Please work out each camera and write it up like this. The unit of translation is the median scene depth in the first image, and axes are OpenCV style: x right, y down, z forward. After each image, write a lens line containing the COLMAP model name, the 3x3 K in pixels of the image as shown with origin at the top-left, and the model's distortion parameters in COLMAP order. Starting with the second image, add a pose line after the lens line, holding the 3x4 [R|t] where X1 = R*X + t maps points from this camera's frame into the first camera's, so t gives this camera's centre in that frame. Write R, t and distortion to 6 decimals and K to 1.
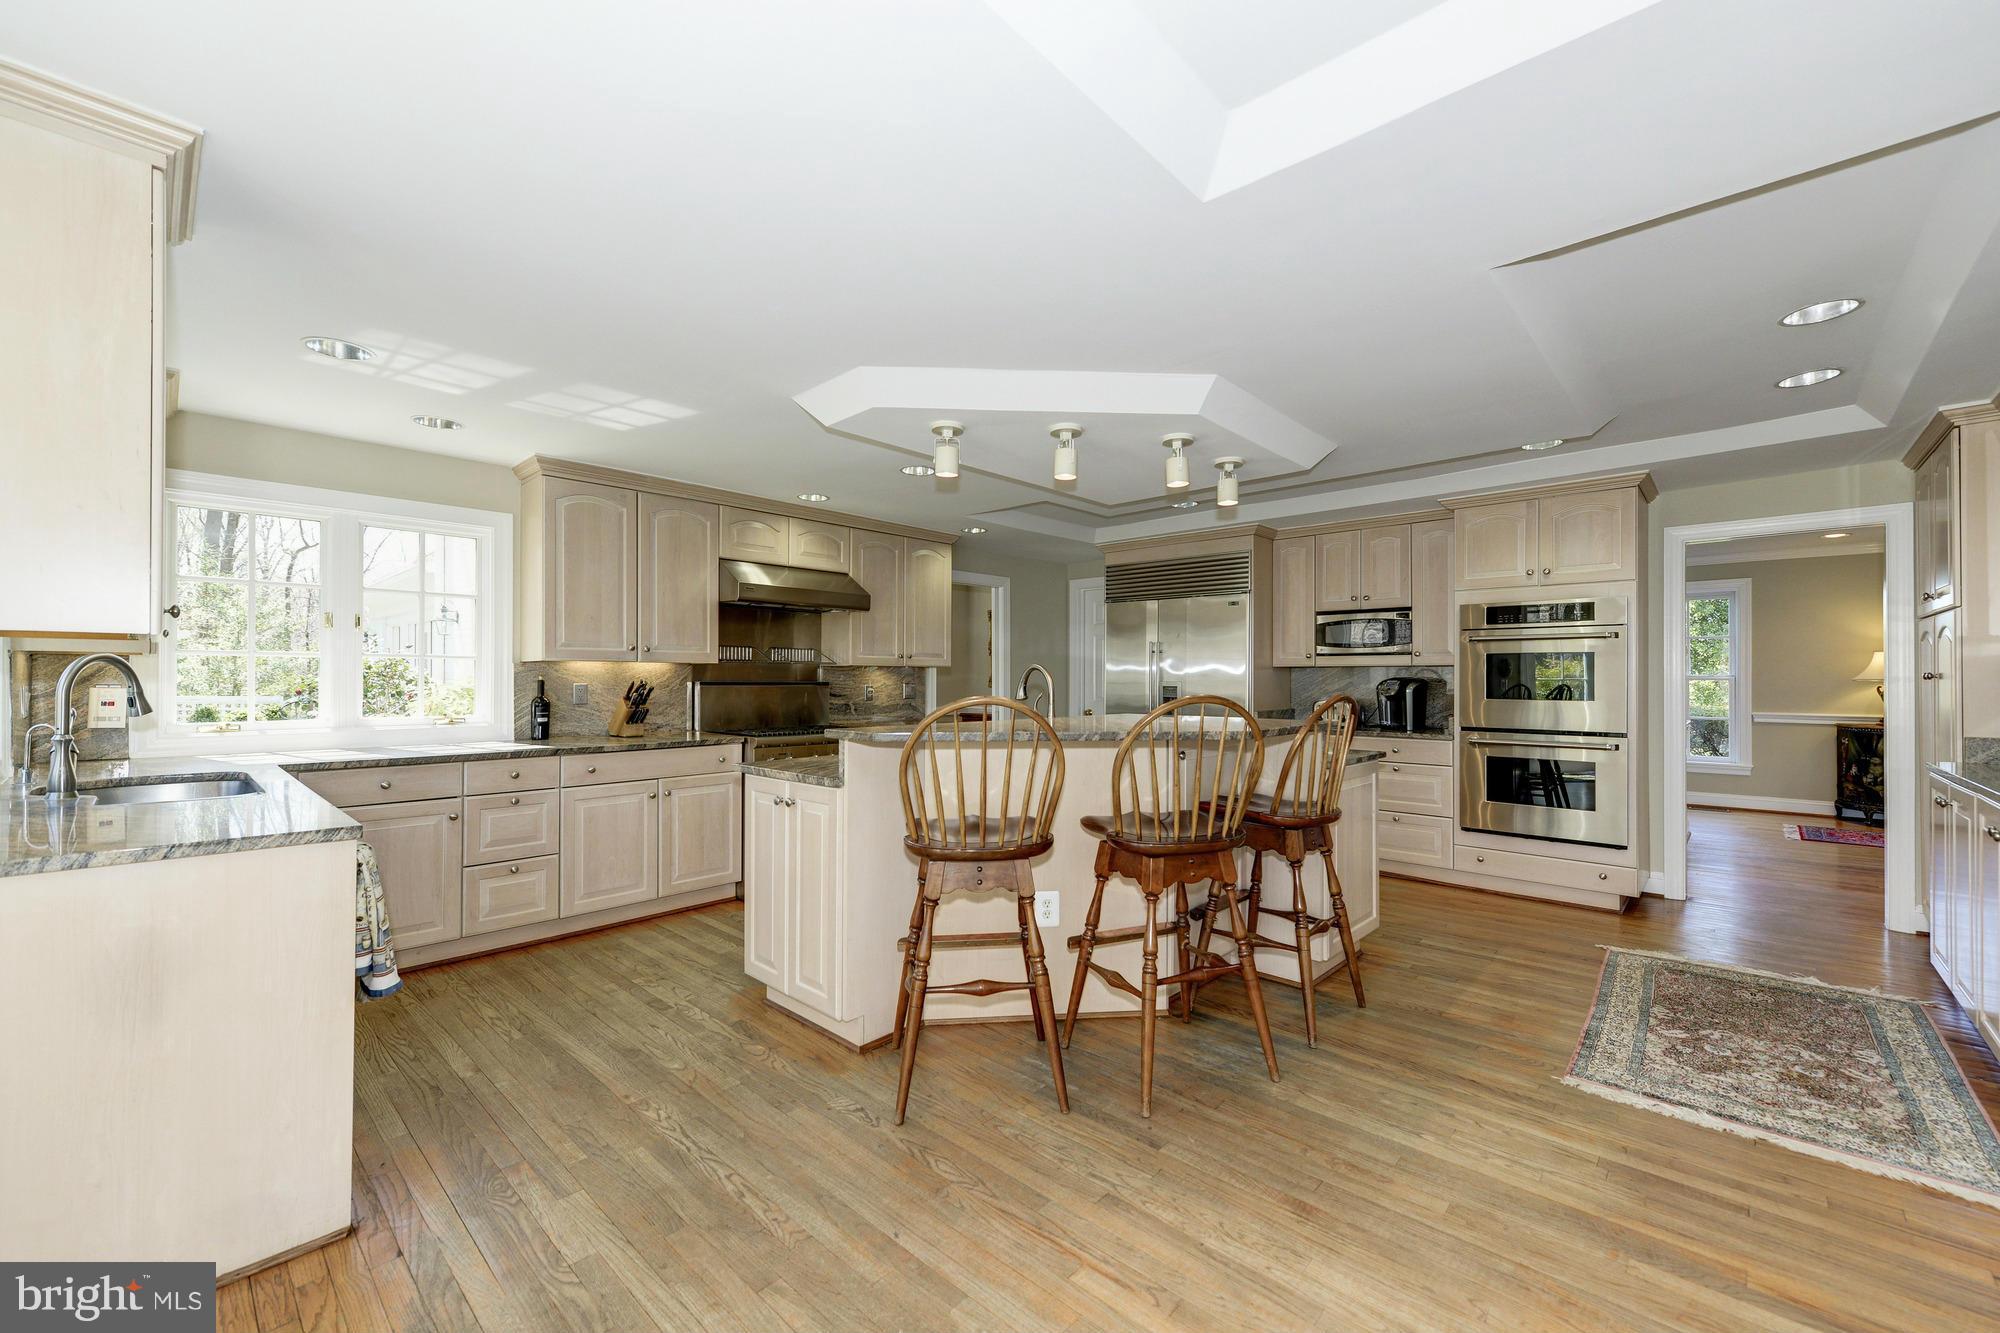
lens RADIAL K [[777.3, 0, 1001.3], [0, 777.3, 674.6], [0, 0, 1]] dist [-0.001529, -0.000105]
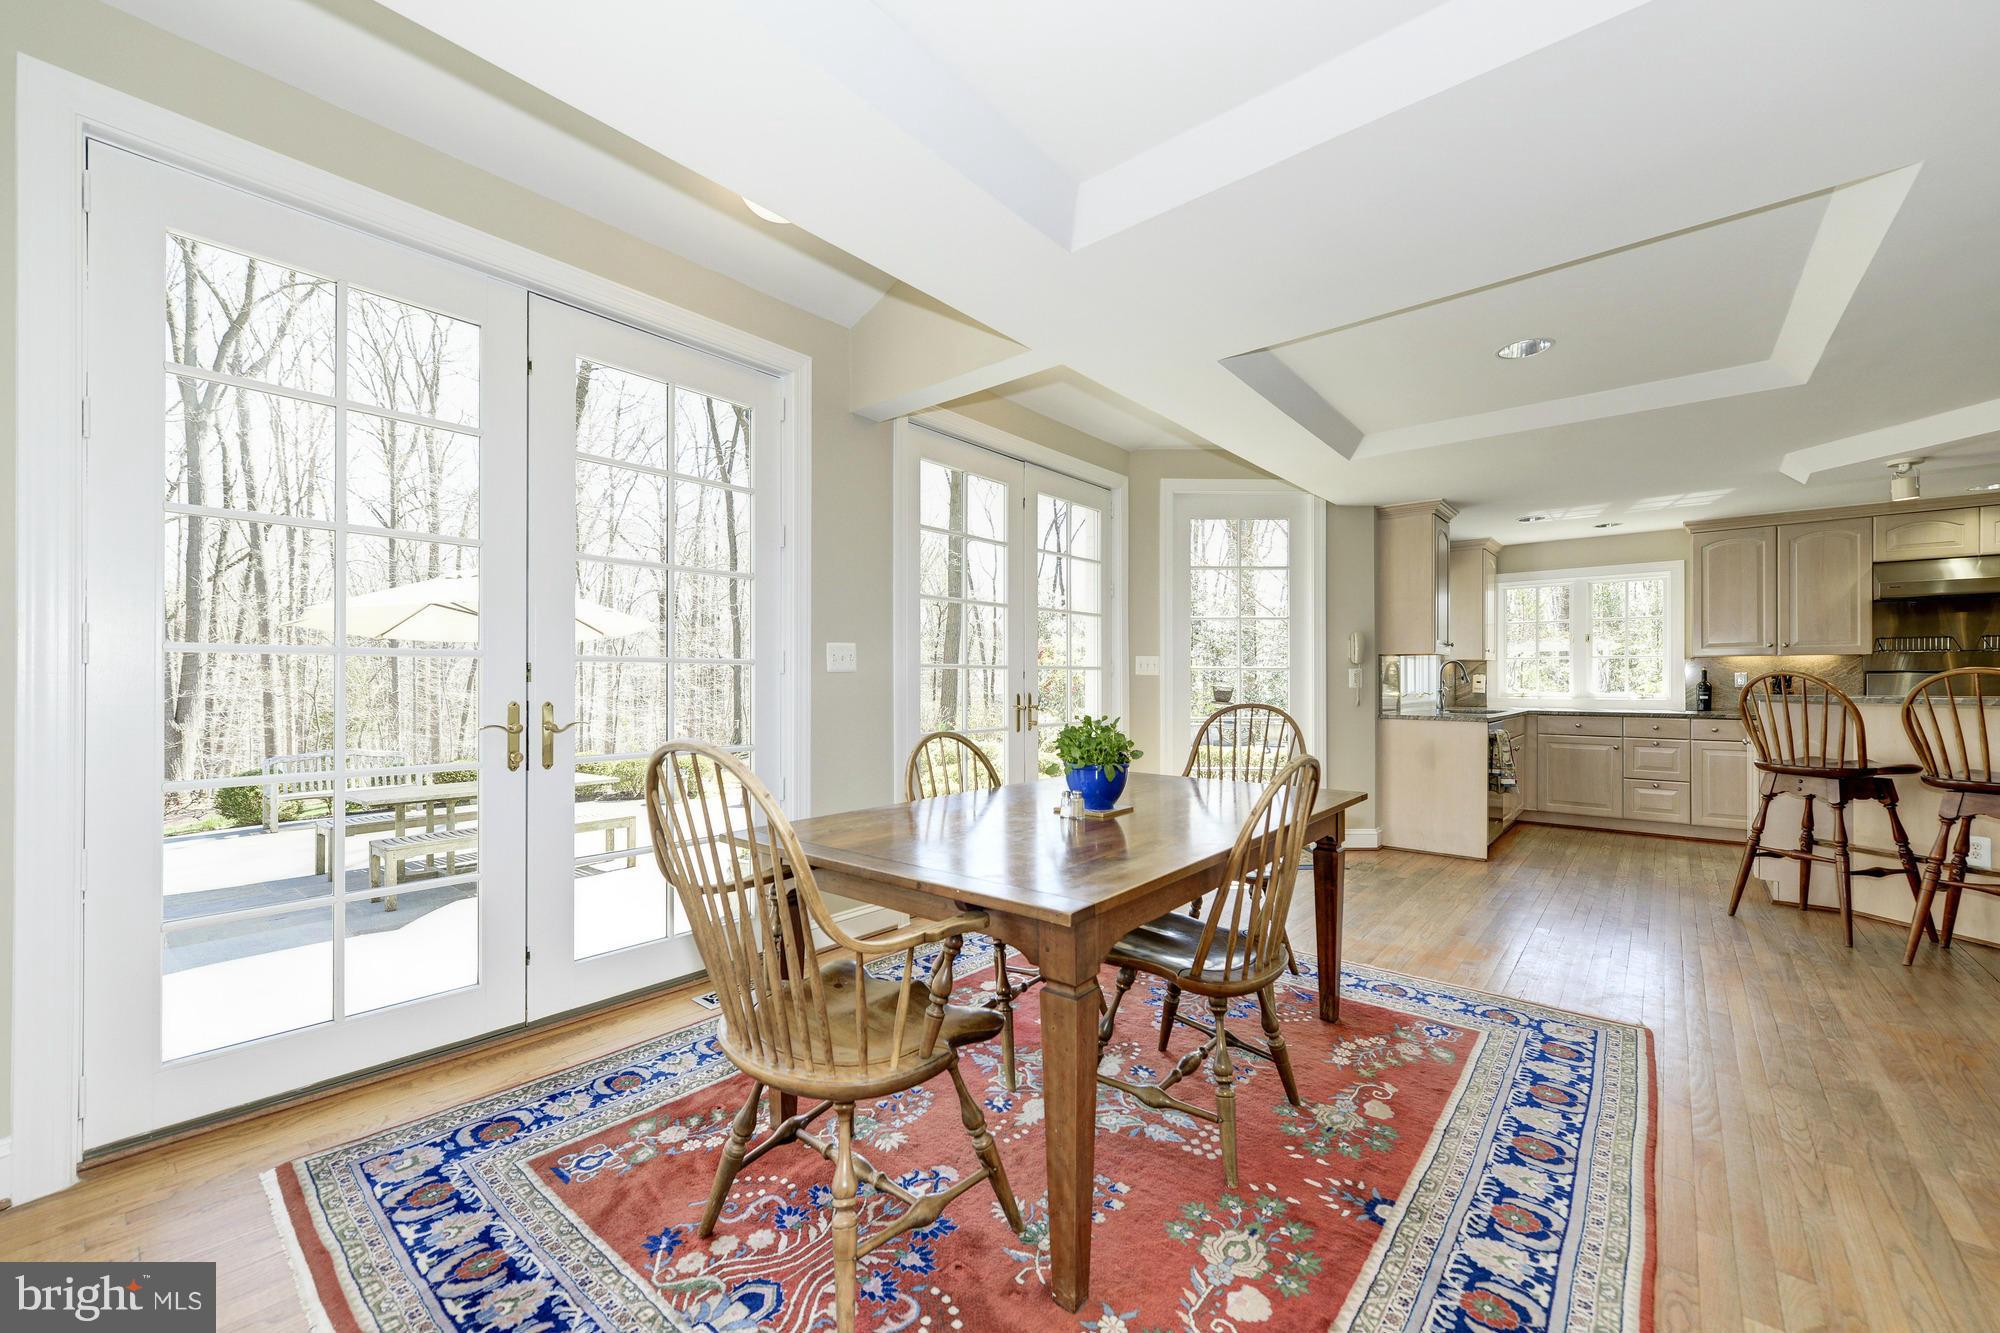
lens RADIAL K [[777.3, 0, 1000.0], [0, 777.3, 677.7], [0, 0, 1]] dist [-0.001529, -0.000105]
pose [[0.038692, -0.008015, -0.999219, 0.818987], [0.005796, 0.999953, -0.007797, 0.025136], [0.999234, -0.005489, 0.038736, -0.378323]]
